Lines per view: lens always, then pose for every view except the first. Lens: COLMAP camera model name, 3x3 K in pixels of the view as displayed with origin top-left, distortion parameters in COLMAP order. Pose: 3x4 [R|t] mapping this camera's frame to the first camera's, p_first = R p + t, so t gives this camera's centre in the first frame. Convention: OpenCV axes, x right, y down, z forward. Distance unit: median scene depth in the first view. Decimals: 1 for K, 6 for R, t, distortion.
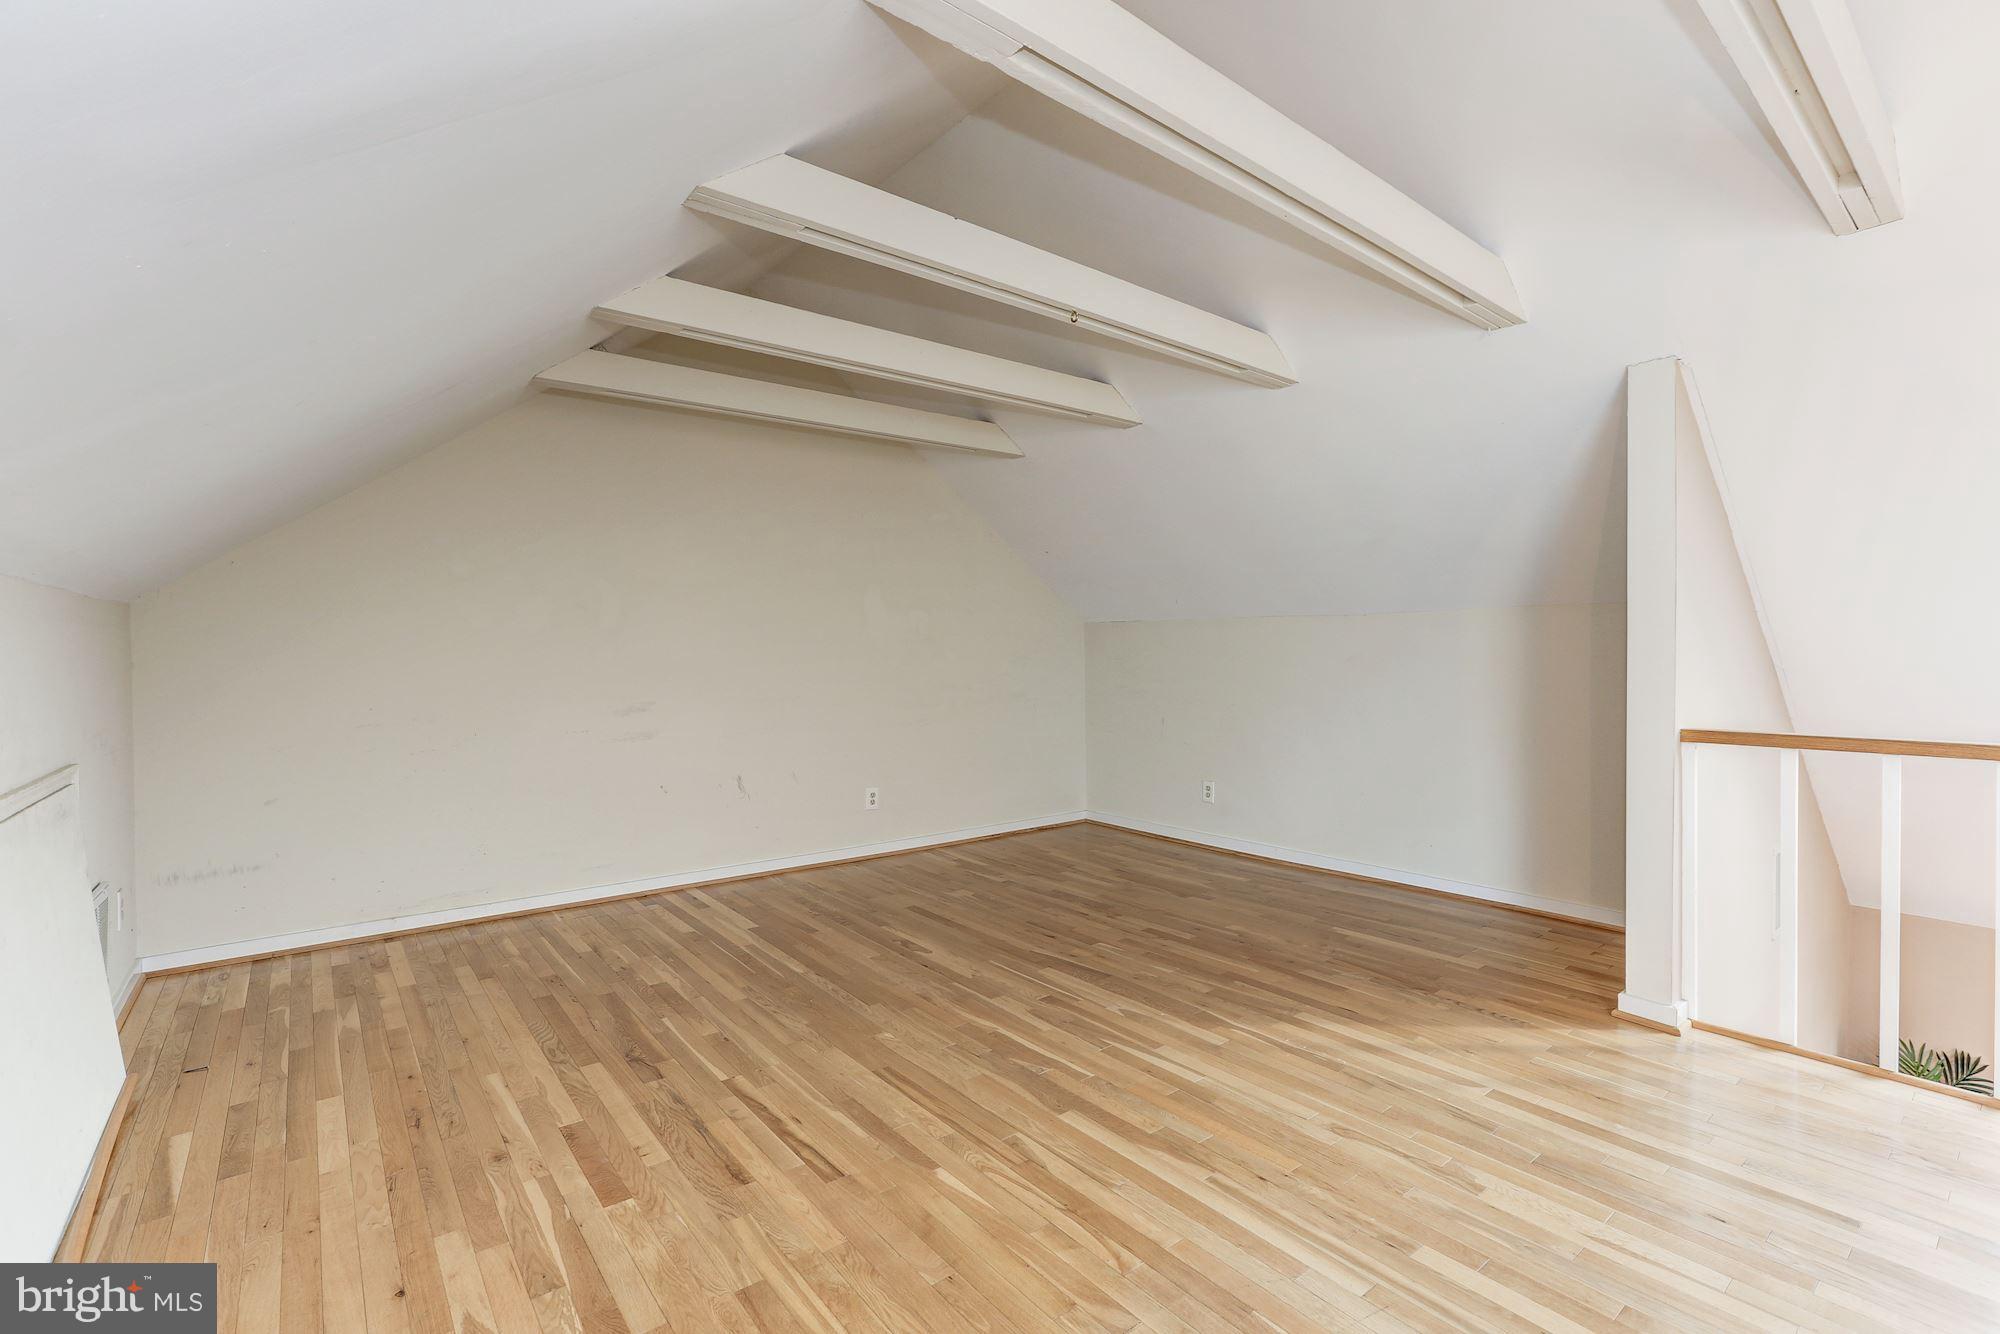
lens RADIAL K [[920.4, 0, 1017.2], [0, 920.4, 658.0], [0, 0, 1]] dist [-0.035394, 0.018985]
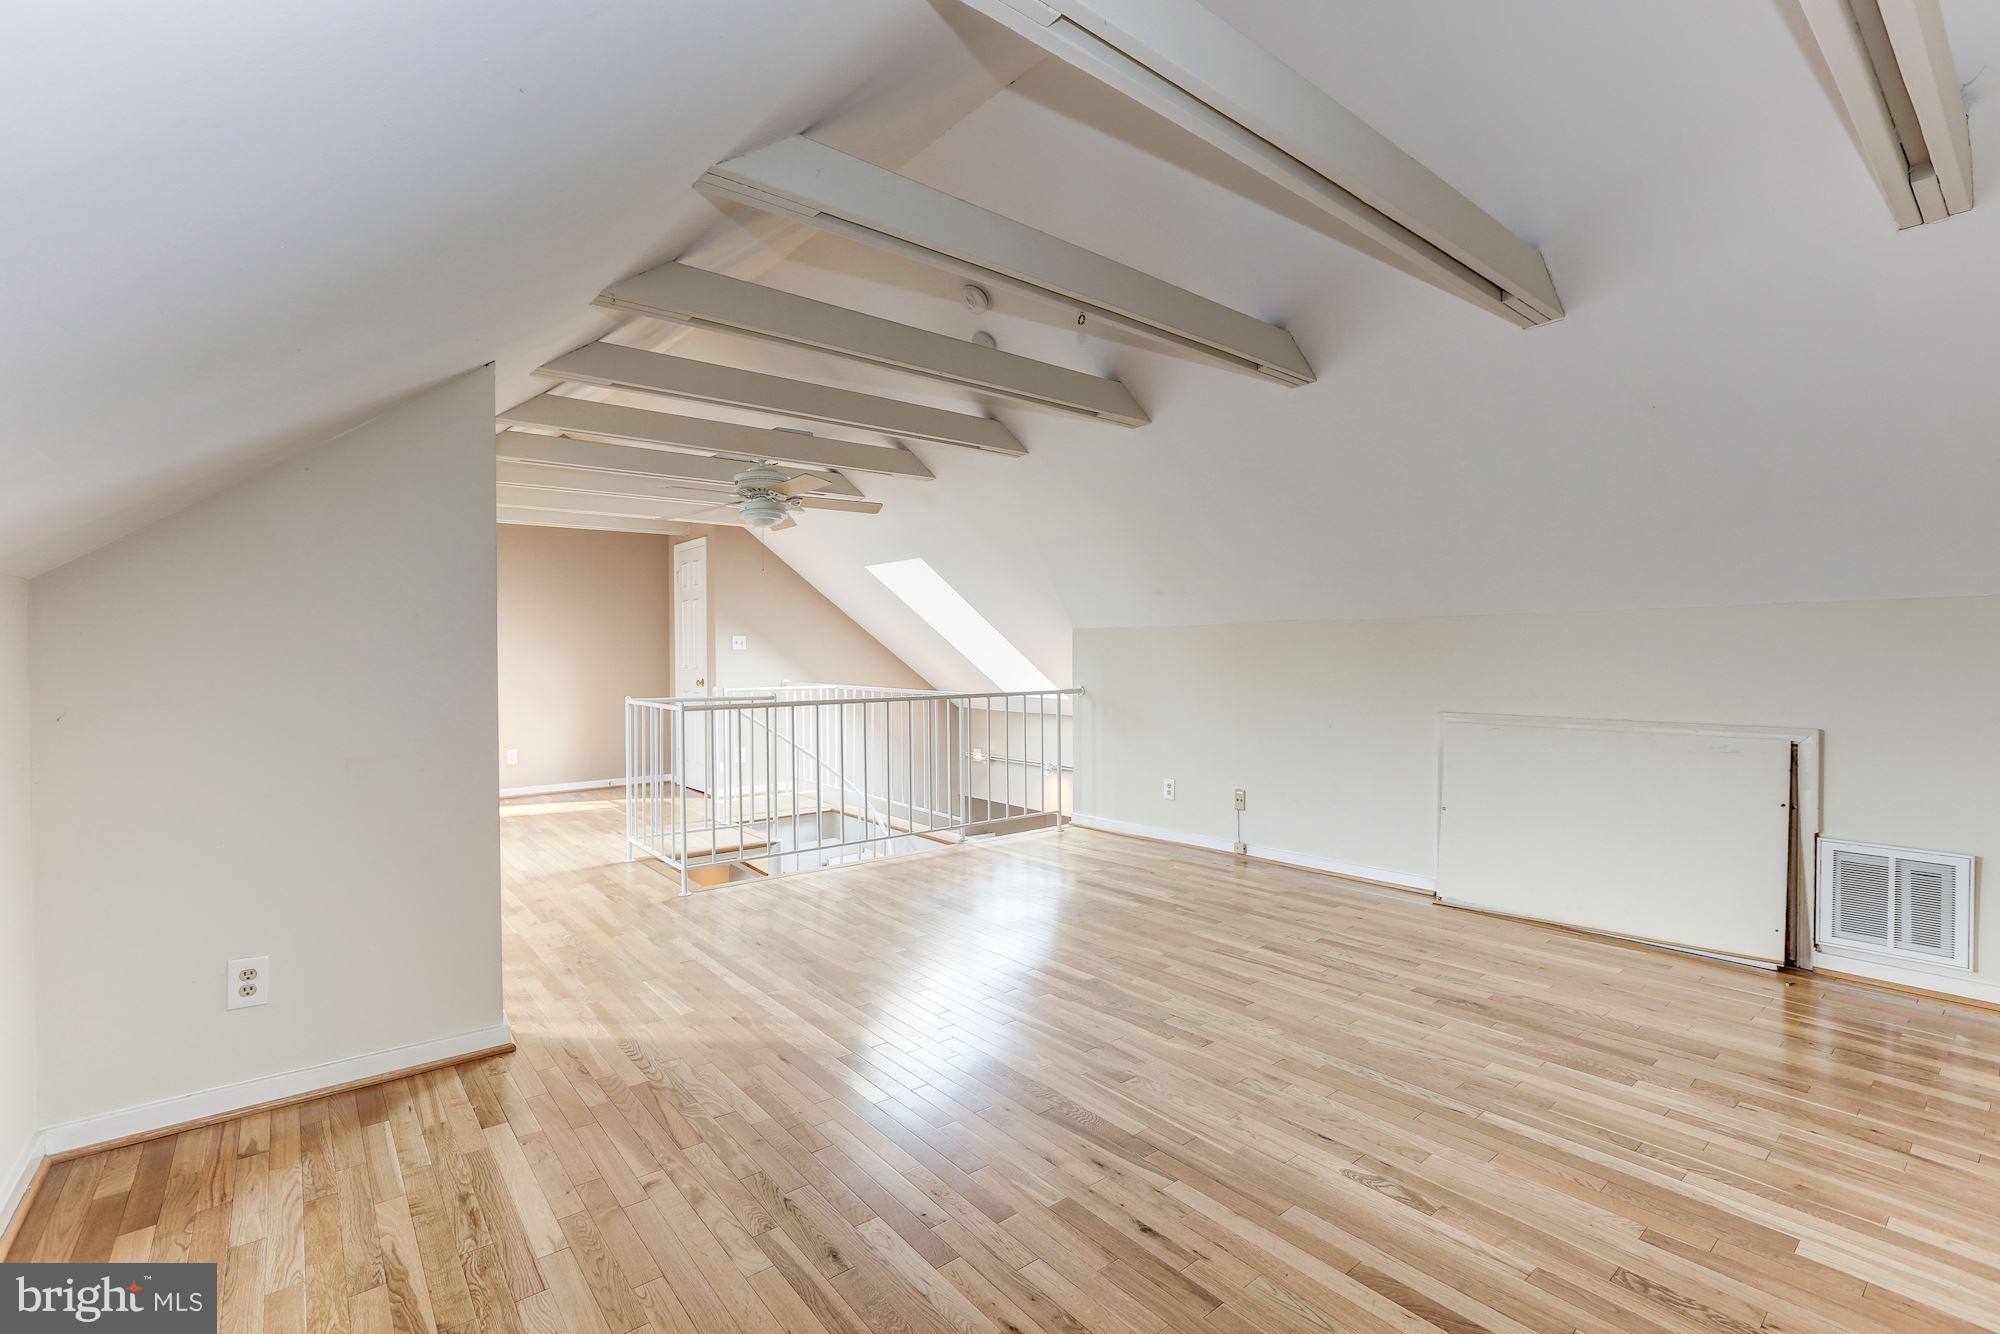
lens RADIAL K [[920.4, 0, 1017.2], [0, 920.4, 658.0], [0, 0, 1]] dist [-0.035394, 0.018985]
pose [[-0.999853, 0.010440, -0.013571, 0.133417], [0.010312, 0.999902, 0.009478, -0.013107], [0.013668, 0.009336, -0.999863, 1.783792]]
